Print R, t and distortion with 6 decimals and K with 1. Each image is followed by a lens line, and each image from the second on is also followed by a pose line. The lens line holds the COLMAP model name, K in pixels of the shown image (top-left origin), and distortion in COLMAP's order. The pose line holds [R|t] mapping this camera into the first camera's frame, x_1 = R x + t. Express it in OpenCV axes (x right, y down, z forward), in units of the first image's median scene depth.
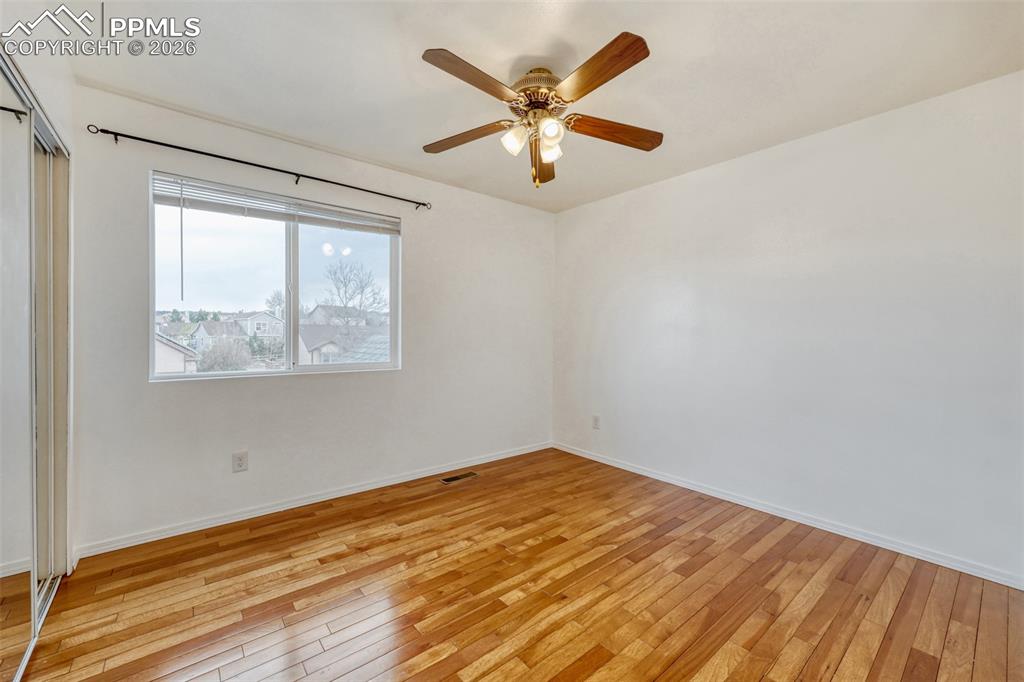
lens RADIAL K [[415.2, 0, 509.8], [0, 415.2, 333.4], [0, 0, 1]] dist [0.001721, 0.000315]
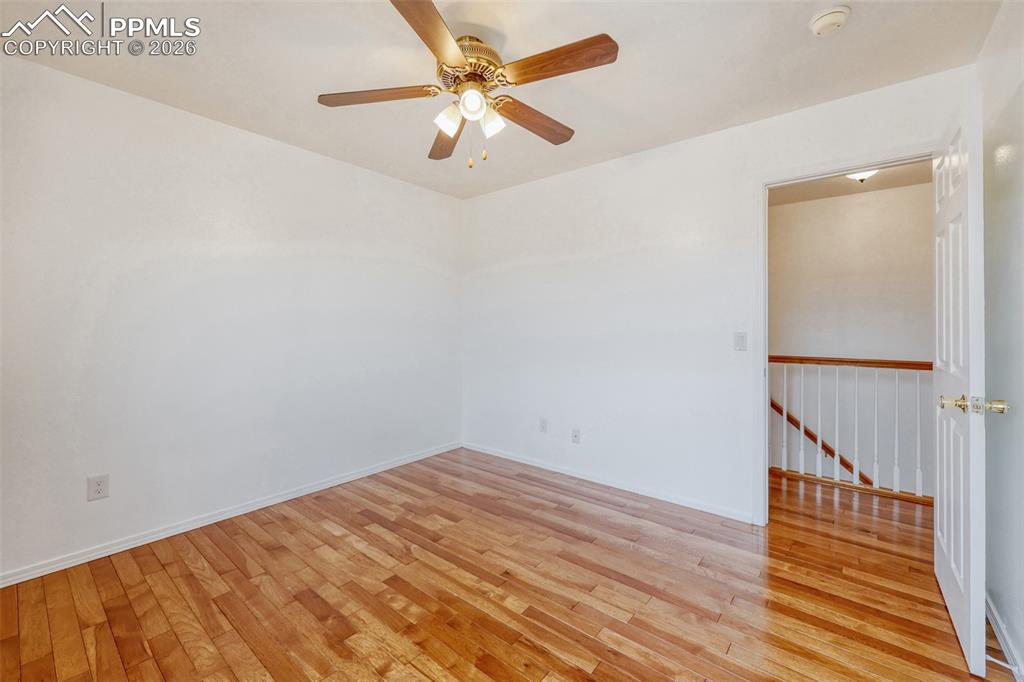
lens RADIAL K [[415.2, 0, 509.8], [0, 415.2, 333.4], [0, 0, 1]] dist [0.001721, 0.000315]
pose [[-0.190224, -0.024305, 0.981440, -0.703889], [-0.004551, 0.999705, 0.023876, -0.015414], [-0.981730, 0.000076, -0.190278, 0.911311]]
